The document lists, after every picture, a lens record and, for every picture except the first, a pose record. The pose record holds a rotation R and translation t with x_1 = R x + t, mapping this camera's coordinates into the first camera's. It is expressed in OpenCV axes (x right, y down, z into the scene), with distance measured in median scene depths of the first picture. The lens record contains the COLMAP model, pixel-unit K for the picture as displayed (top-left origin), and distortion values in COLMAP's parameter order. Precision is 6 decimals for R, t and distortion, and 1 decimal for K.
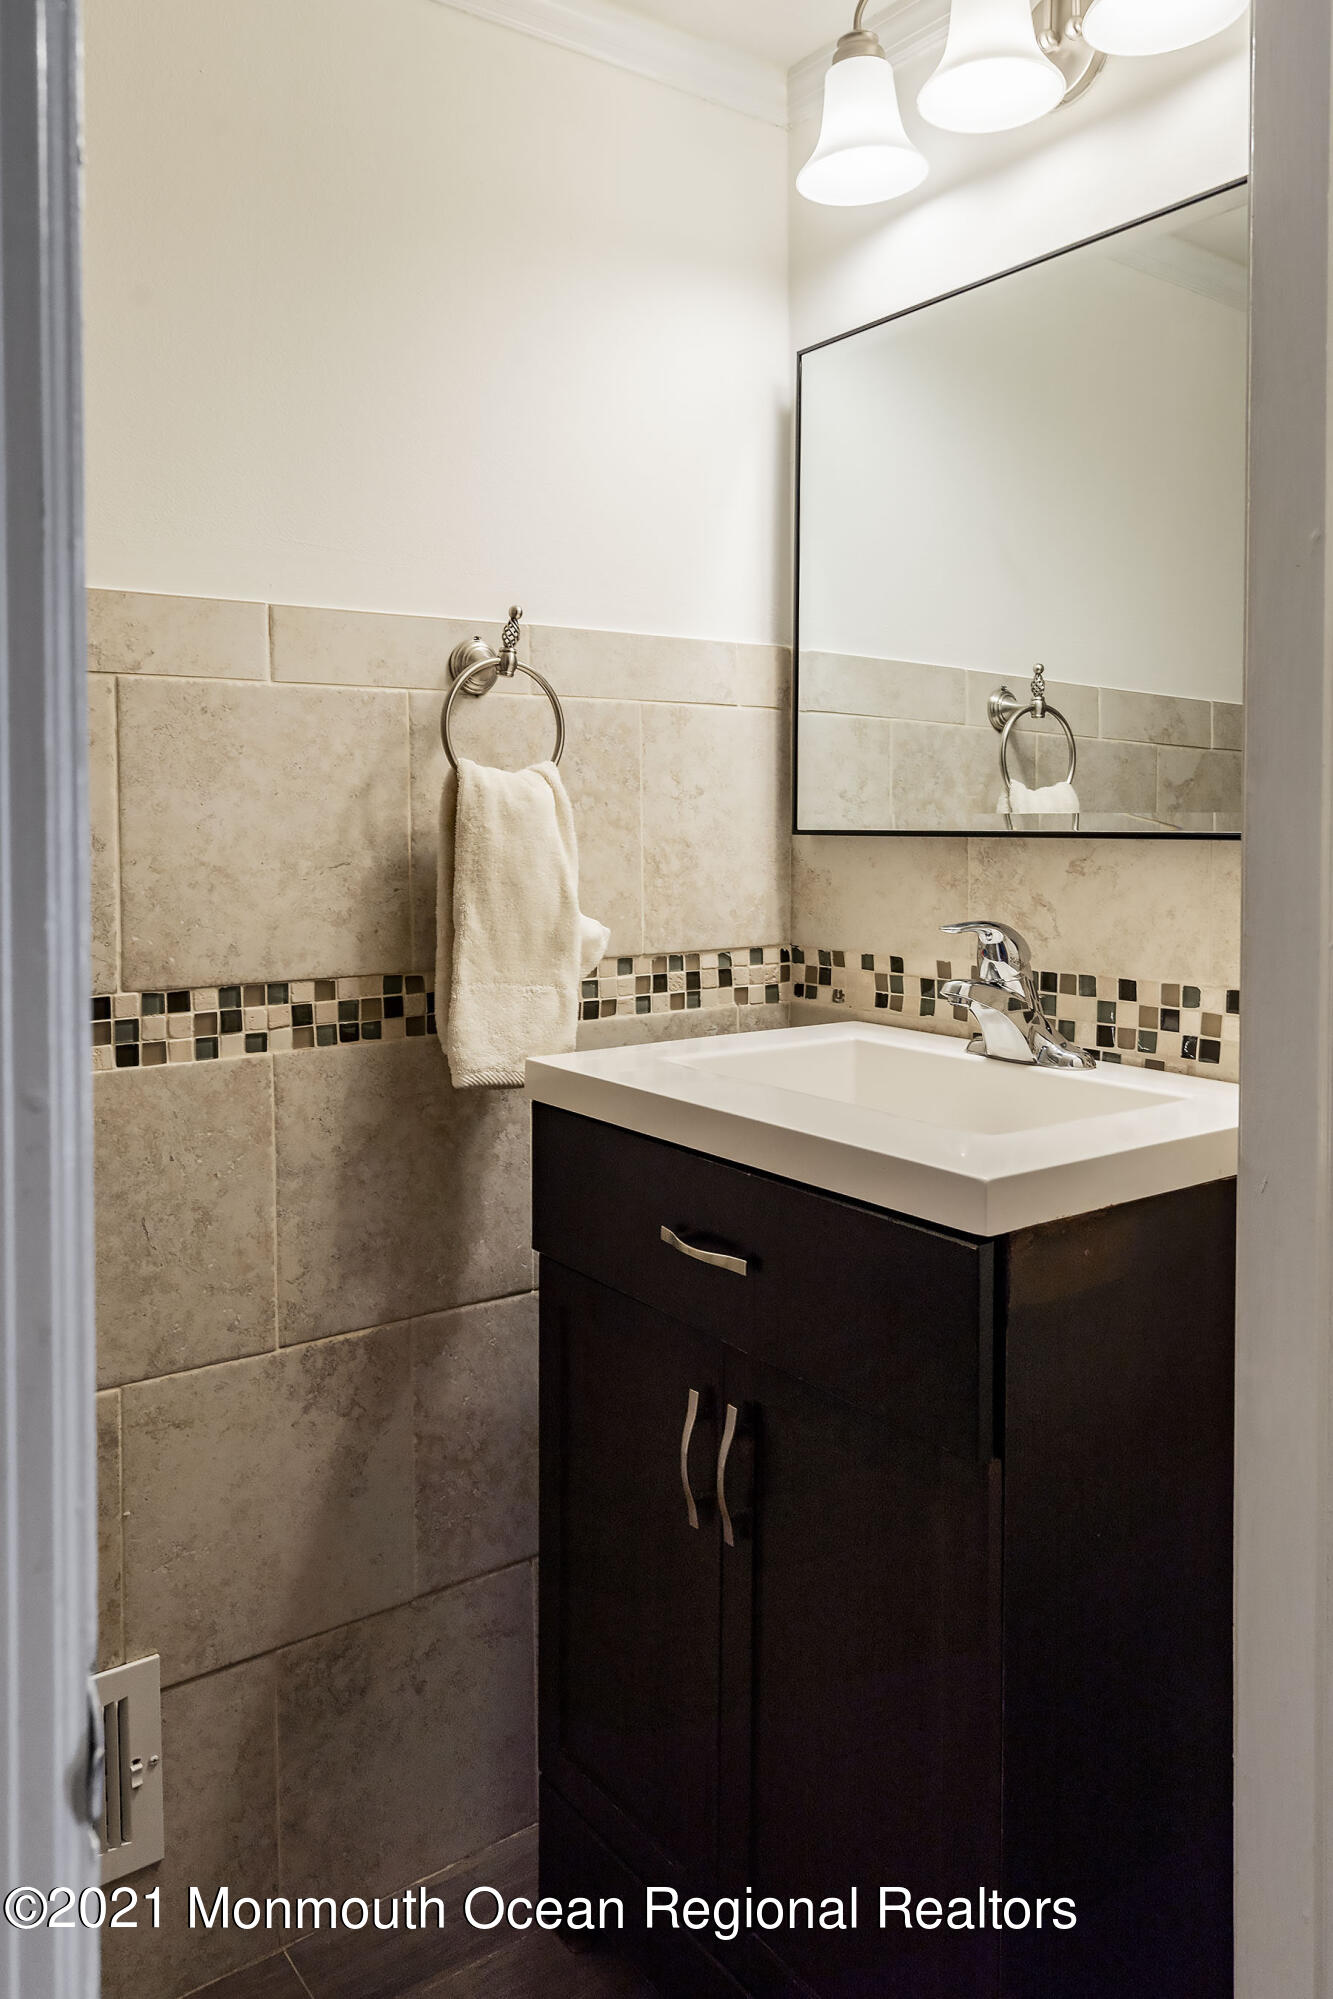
lens RADIAL K [[1424.5, 0, 671.7], [0, 1424.5, 1004.0], [0, 0, 1]] dist [-0.014843, 0.000597]
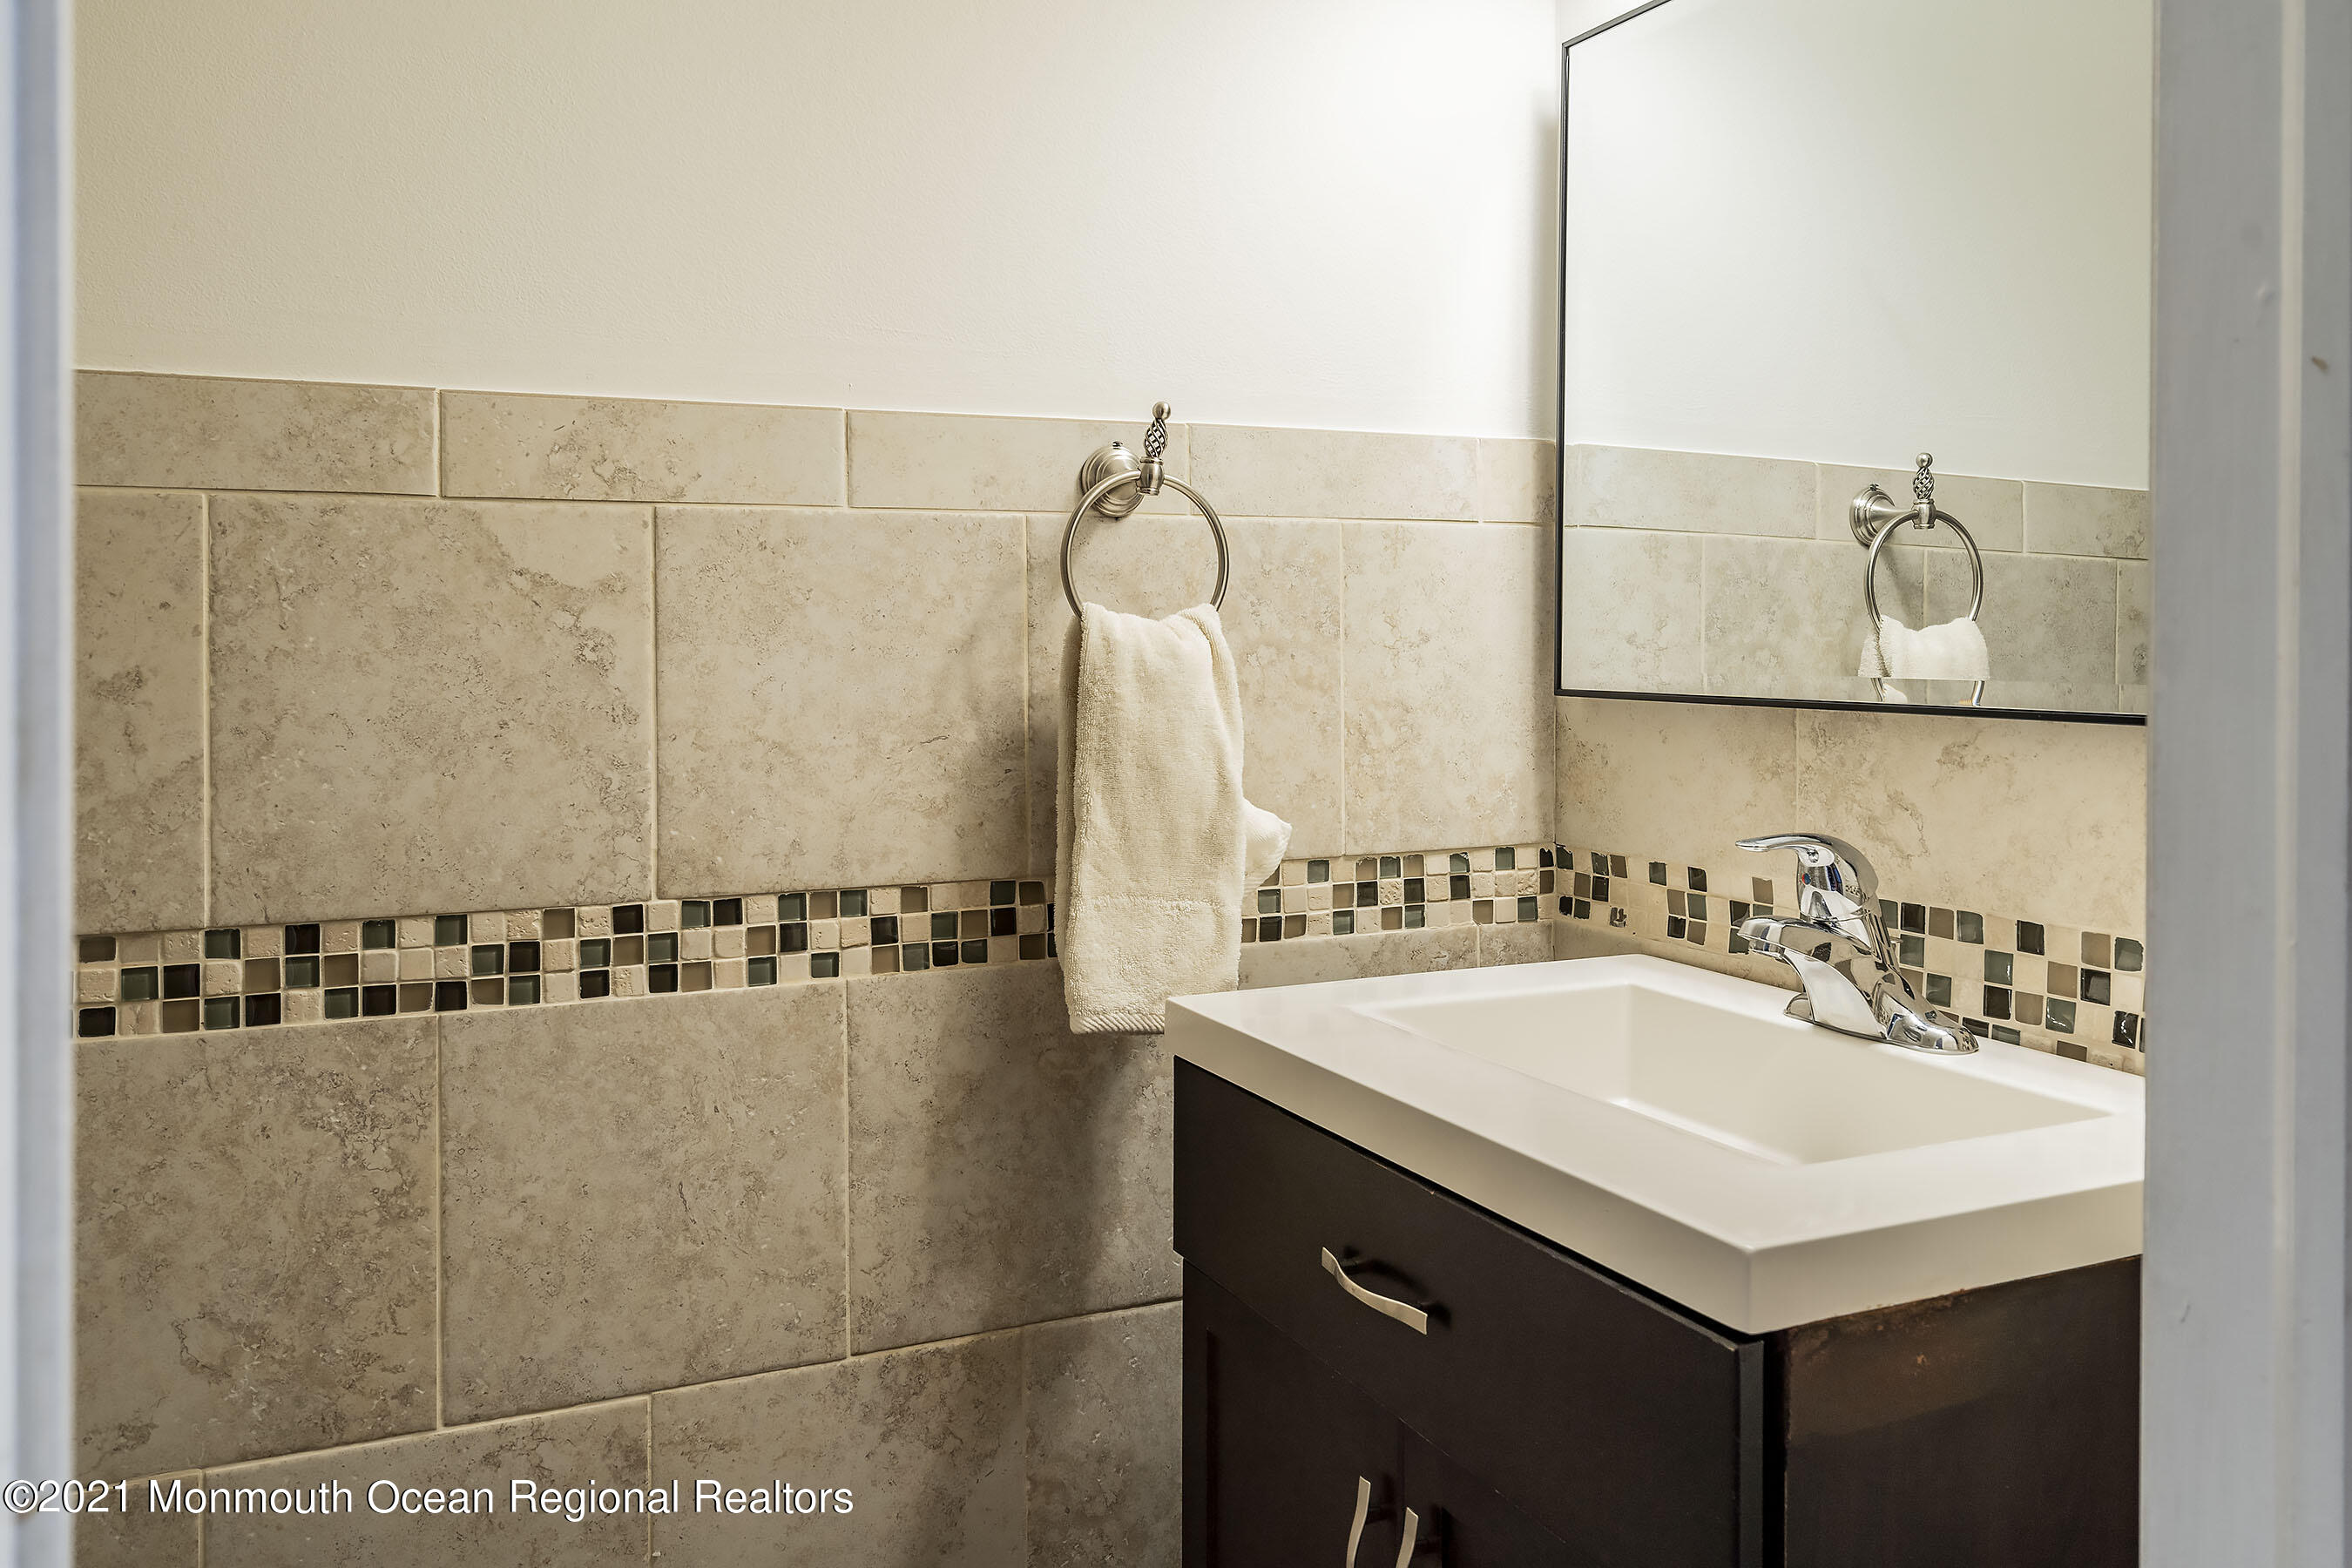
lens RADIAL K [[1747.3, 0, 1167.9], [0, 1747.3, 779.6], [0, 0, 1]] dist [-0.006778, 0.003592]
pose [[0.977971, 0.018207, -0.207944, 0.087634], [-0.025226, 0.999196, -0.031153, -0.048089], [0.207209, 0.035712, 0.977645, 0.093871]]
